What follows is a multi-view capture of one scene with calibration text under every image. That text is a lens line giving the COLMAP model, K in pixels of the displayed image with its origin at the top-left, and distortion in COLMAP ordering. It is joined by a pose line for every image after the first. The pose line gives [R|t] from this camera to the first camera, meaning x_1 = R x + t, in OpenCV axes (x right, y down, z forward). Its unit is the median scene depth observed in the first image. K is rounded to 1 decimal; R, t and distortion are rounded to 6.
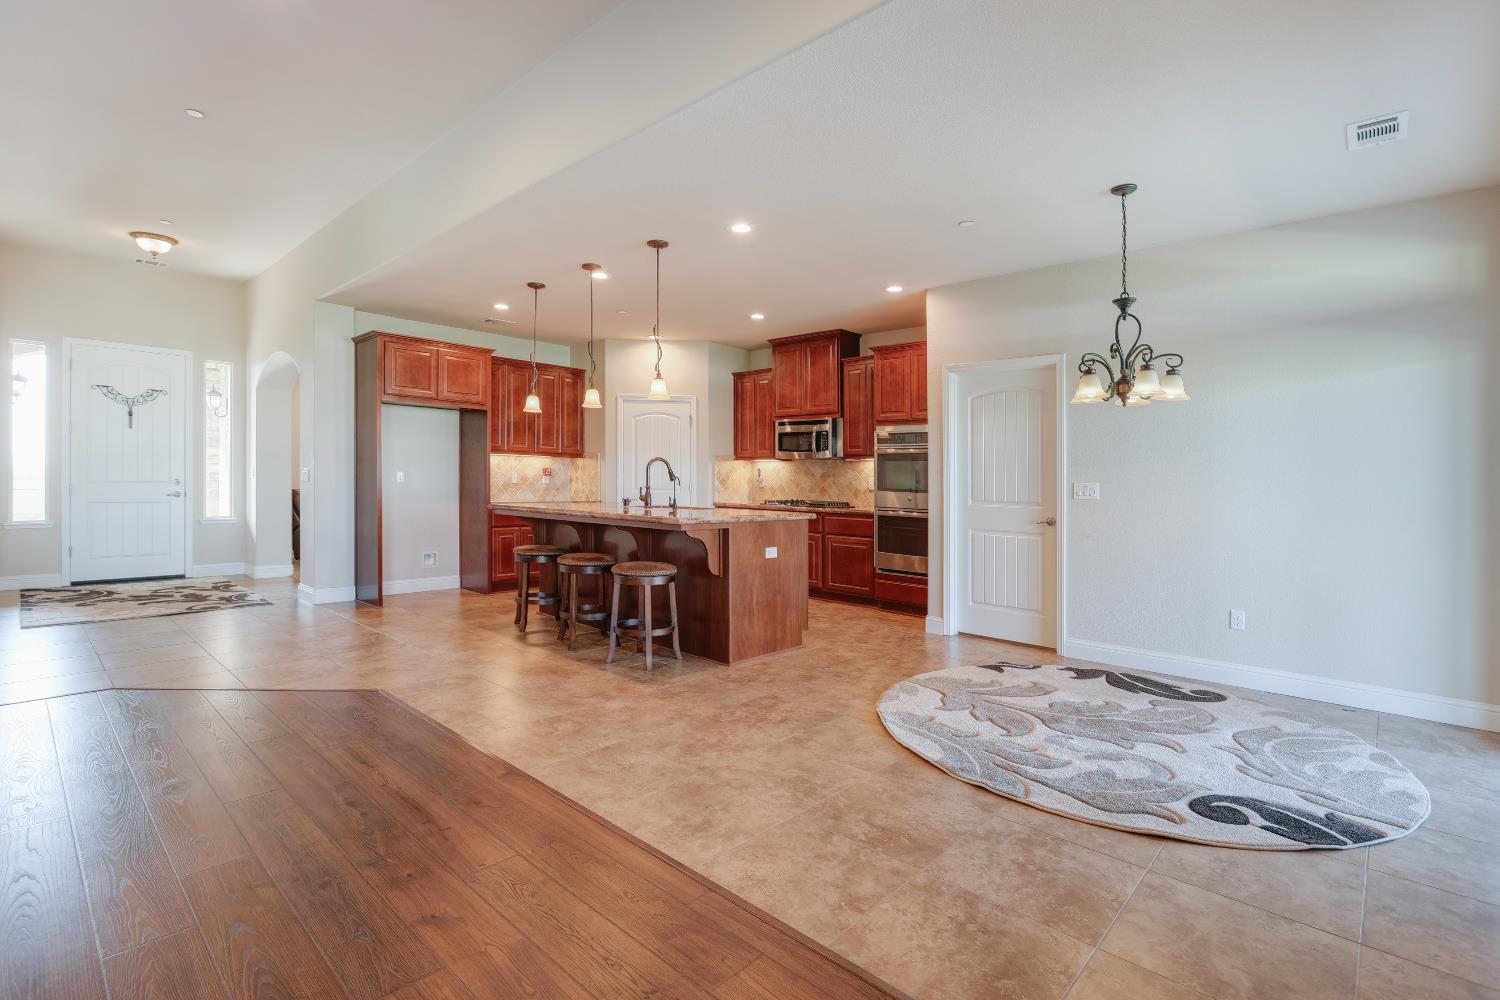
lens RADIAL K [[711.6, 0, 747.9], [0, 711.6, 494.8], [0, 0, 1]] dist [-0.001084, -0.000148]
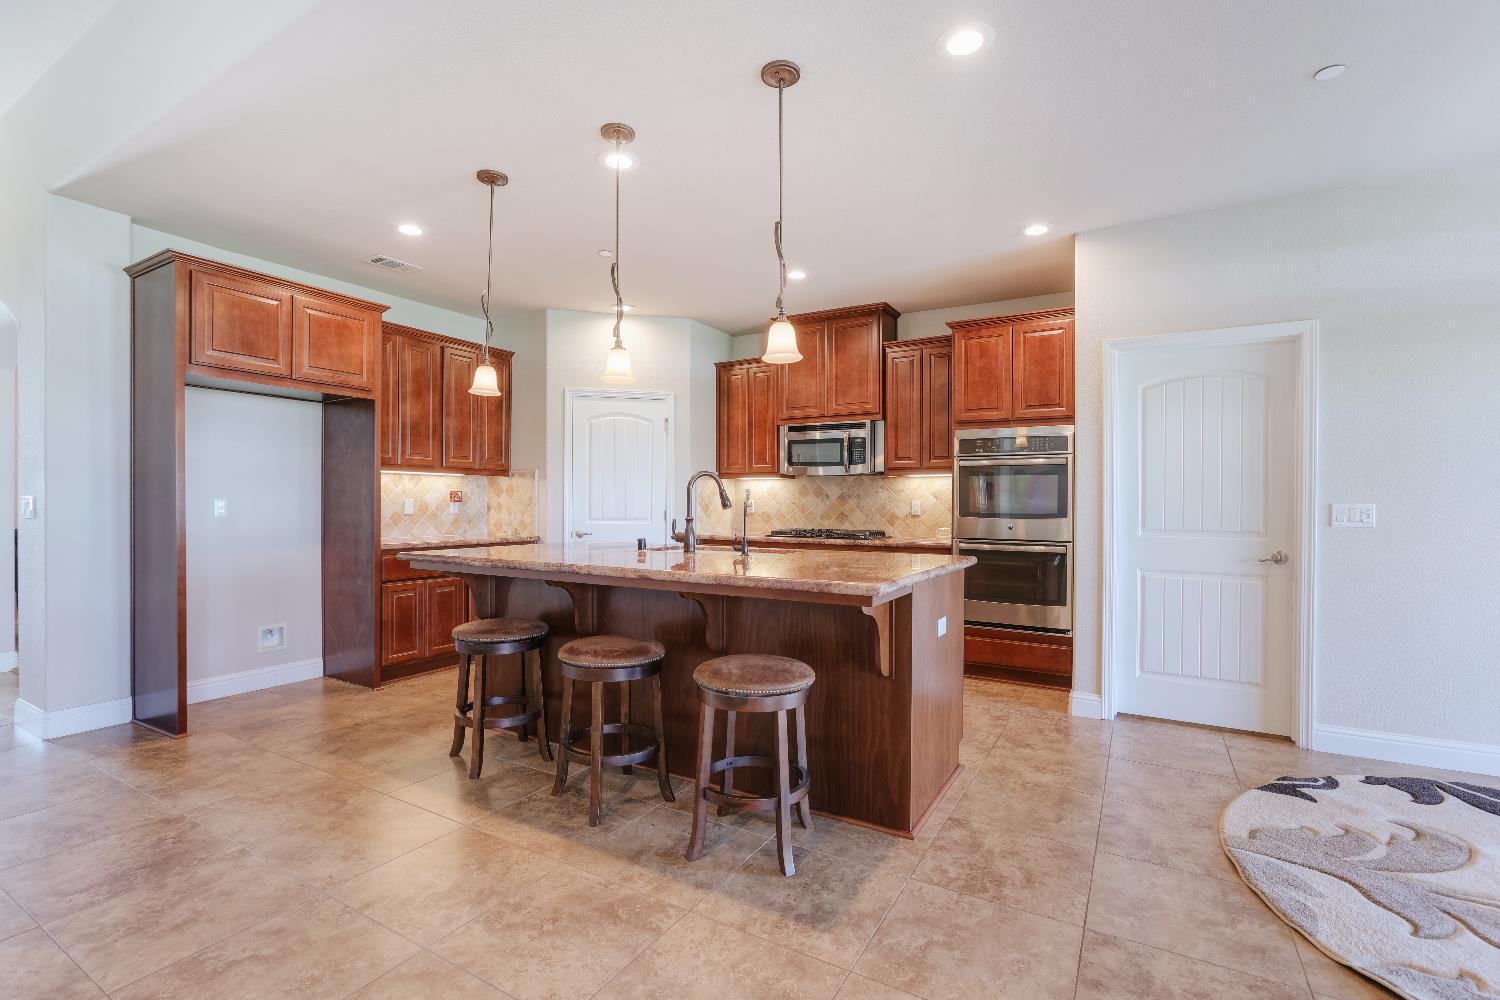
lens RADIAL K [[683.4, 0, 750.0], [0, 683.4, 500.0], [0, 0, 1]] dist [-0.001228, 0.000243]
pose [[0.974562, -0.013304, 0.223724, -0.177963], [0.018239, 0.999633, -0.020007, -0.011780], [-0.223376, 0.023579, 0.974447, 0.332042]]
